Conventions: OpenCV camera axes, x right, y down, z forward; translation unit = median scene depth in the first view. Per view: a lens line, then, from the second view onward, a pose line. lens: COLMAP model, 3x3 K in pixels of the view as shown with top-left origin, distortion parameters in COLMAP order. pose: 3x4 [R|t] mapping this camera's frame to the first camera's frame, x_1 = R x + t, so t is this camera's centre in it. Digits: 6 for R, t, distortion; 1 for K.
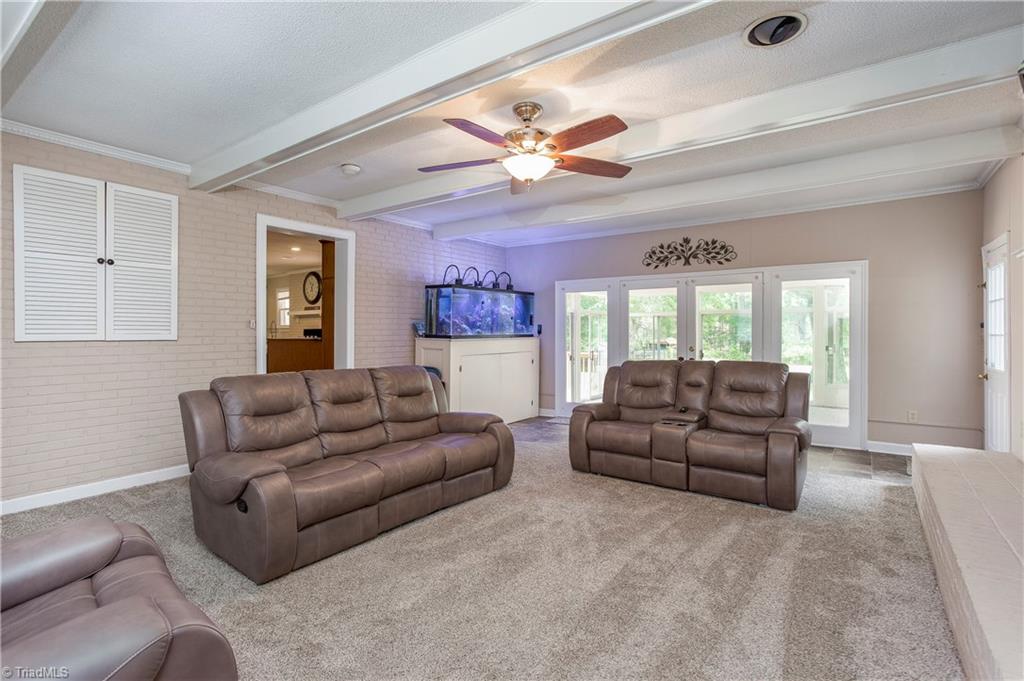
lens RADIAL K [[498.8, 0, 509.3], [0, 498.8, 335.1], [0, 0, 1]] dist [-0.051949, 0.032560]
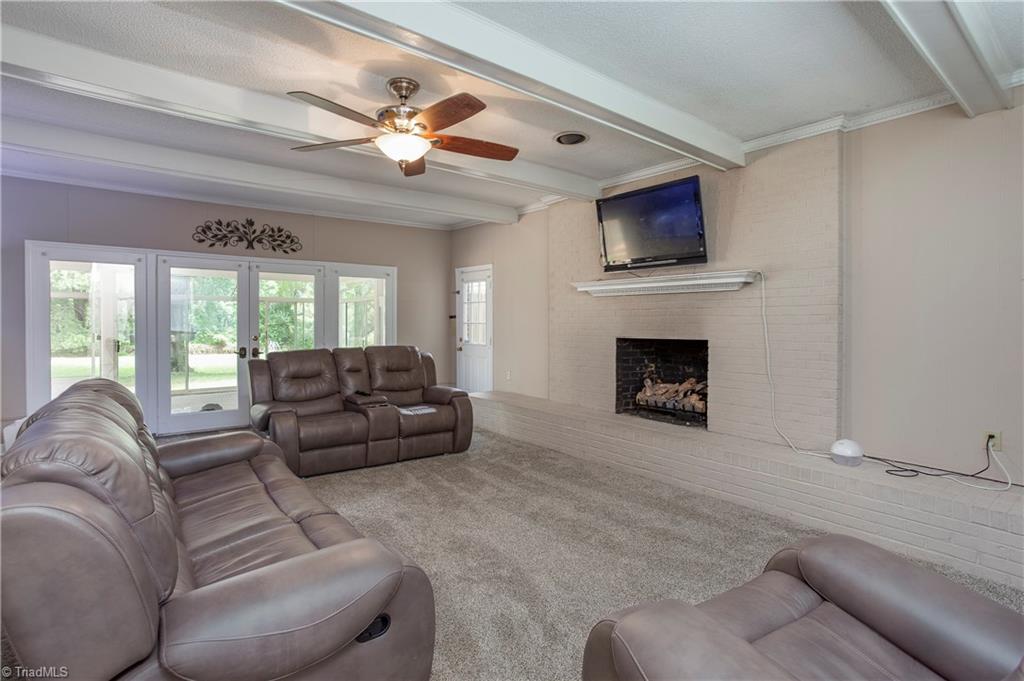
lens RADIAL K [[506.8, 0, 513.0], [0, 506.8, 320.5], [0, 0, 1]] dist [-0.055540, -0.000007]
pose [[0.261197, 0.003339, 0.965280, -0.460160], [0.000705, 0.999993, -0.003650, -0.002058], [-0.965285, 0.001634, 0.261193, 0.301157]]
